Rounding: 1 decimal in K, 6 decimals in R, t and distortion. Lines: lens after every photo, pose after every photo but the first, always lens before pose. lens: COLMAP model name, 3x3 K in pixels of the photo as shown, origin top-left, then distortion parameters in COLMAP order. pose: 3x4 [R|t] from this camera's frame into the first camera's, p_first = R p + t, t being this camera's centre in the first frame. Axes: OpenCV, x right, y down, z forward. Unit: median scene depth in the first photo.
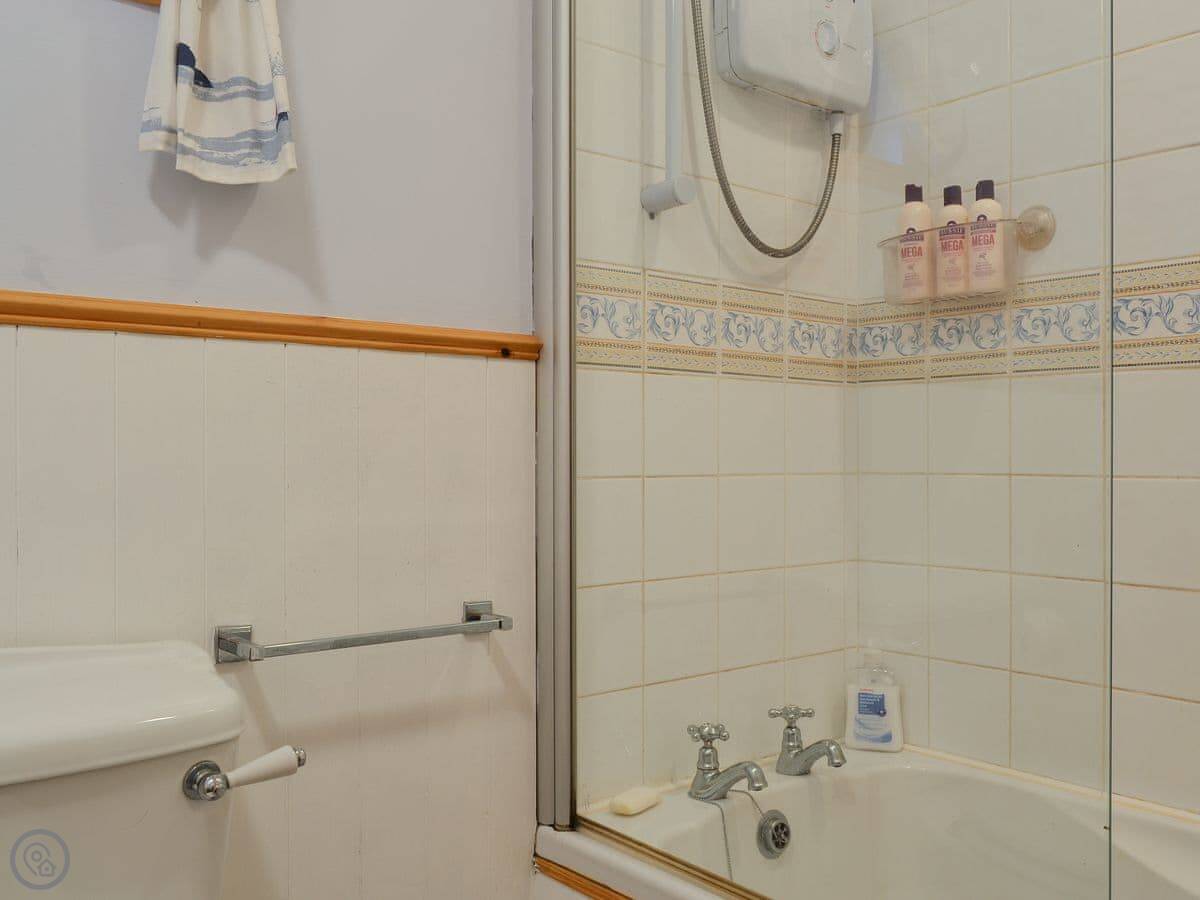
lens RADIAL K [[1095.9, 0, 600.0], [0, 1095.9, 450.0], [0, 0, 1]] dist [-0.003511, -0.008781]
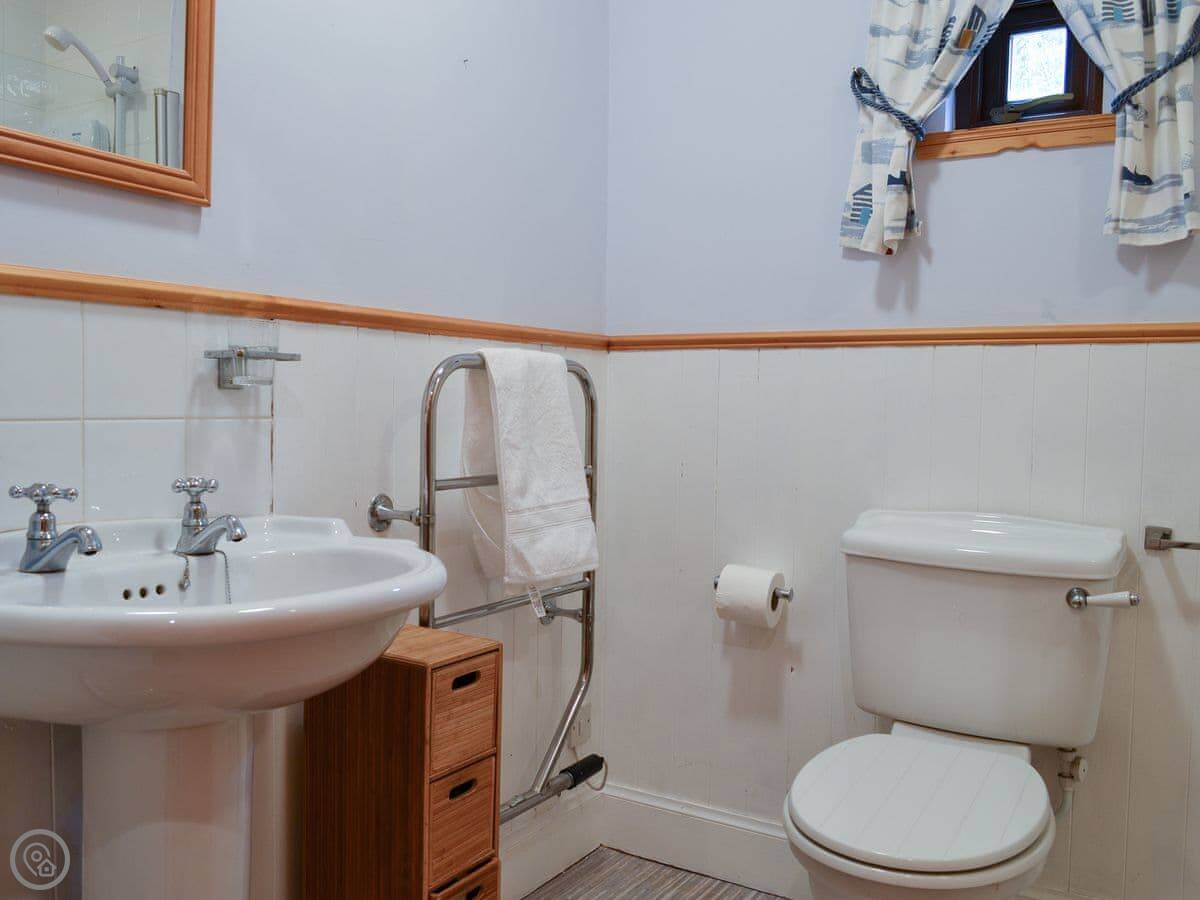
lens RADIAL K [[1016.3, 0, 600.0], [0, 1016.3, 450.0], [0, 0, 1]] dist [-0.052081, 0.003951]
pose [[0.303406, 0.048086, -0.951647, 0.796293], [-0.010921, 0.998836, 0.046988, -0.006888], [0.952799, -0.003863, 0.303578, -0.200181]]
